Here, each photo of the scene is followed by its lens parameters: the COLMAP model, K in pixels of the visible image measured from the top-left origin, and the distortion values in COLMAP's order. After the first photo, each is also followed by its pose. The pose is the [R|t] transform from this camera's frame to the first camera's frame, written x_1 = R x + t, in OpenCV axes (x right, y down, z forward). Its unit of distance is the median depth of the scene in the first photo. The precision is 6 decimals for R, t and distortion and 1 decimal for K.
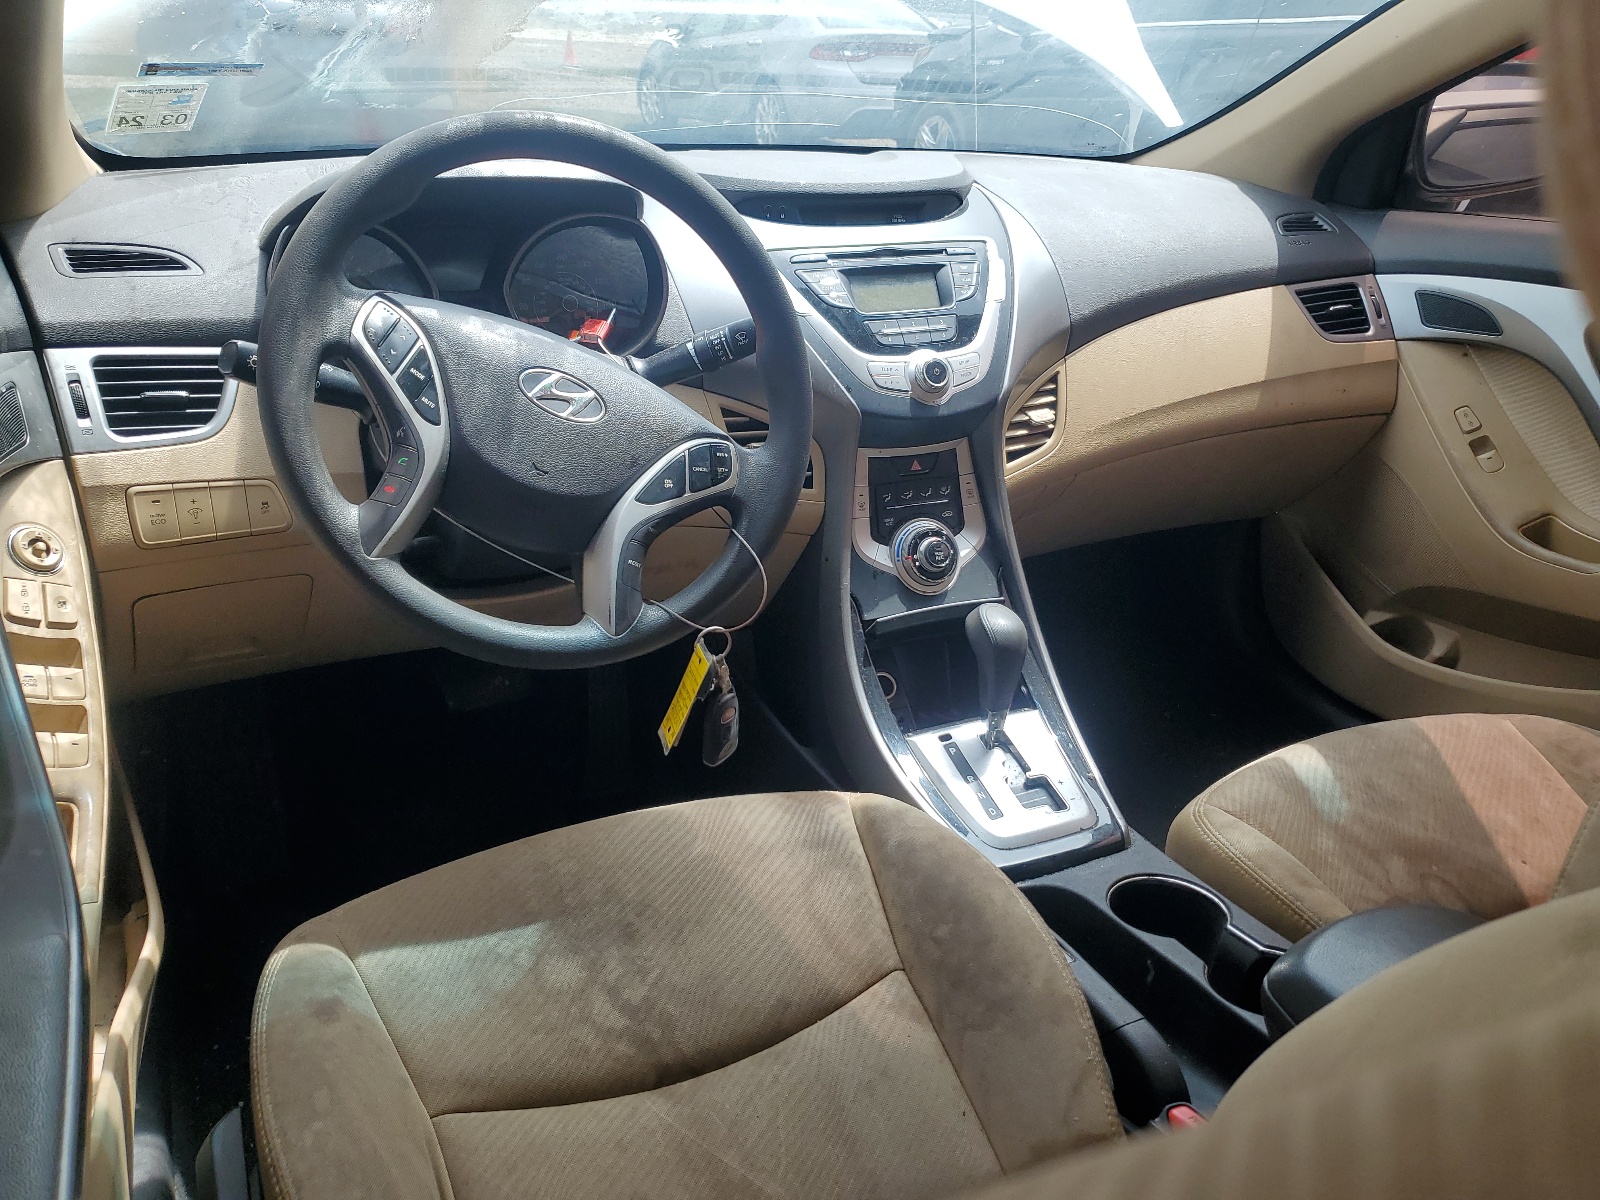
lens RADIAL K [[1314.1, 0, 800.0], [0, 1314.1, 600.0], [0, 0, 1]] dist [0.074911, -0.001037]
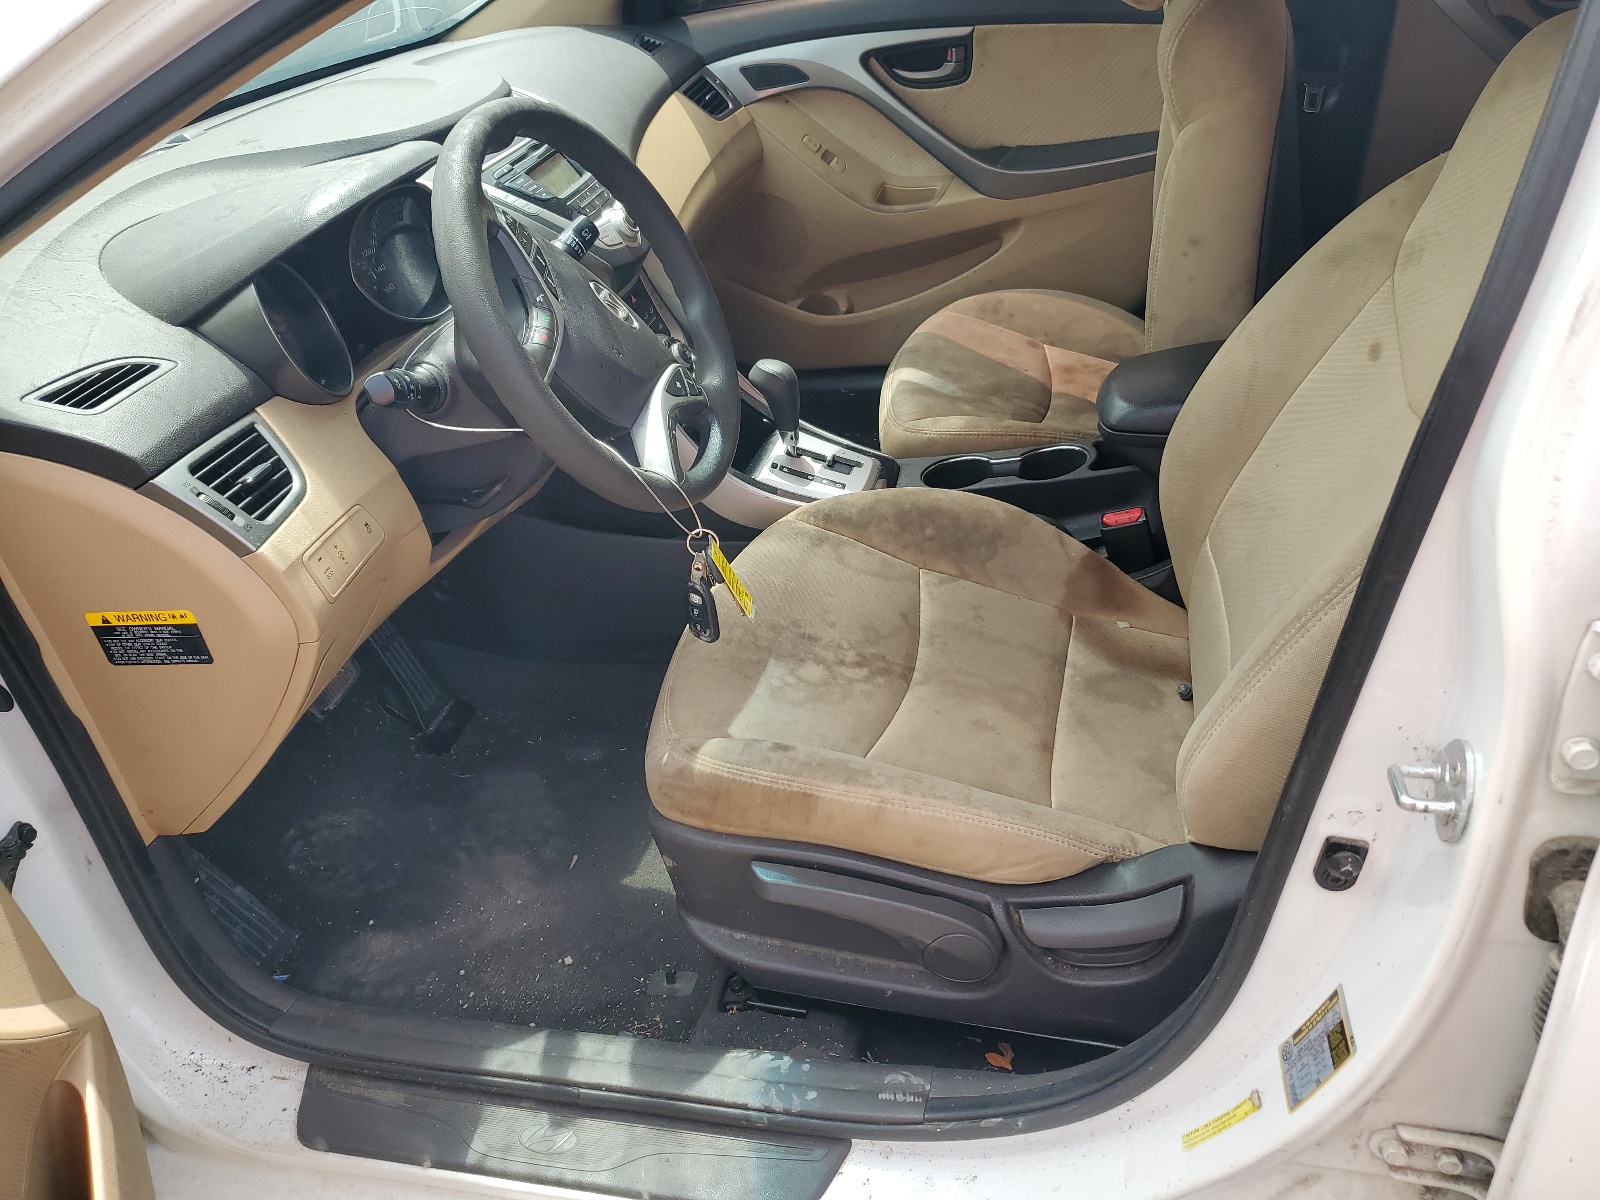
lens RADIAL K [[1314.1, 0, 800.0], [0, 1314.1, 600.0], [0, 0, 1]] dist [0.074911, -0.001037]
pose [[0.636221, -0.519572, 0.570323, -0.818931], [0.453862, 0.849842, 0.267914, -0.147005], [-0.623885, 0.088395, 0.776501, -0.086136]]
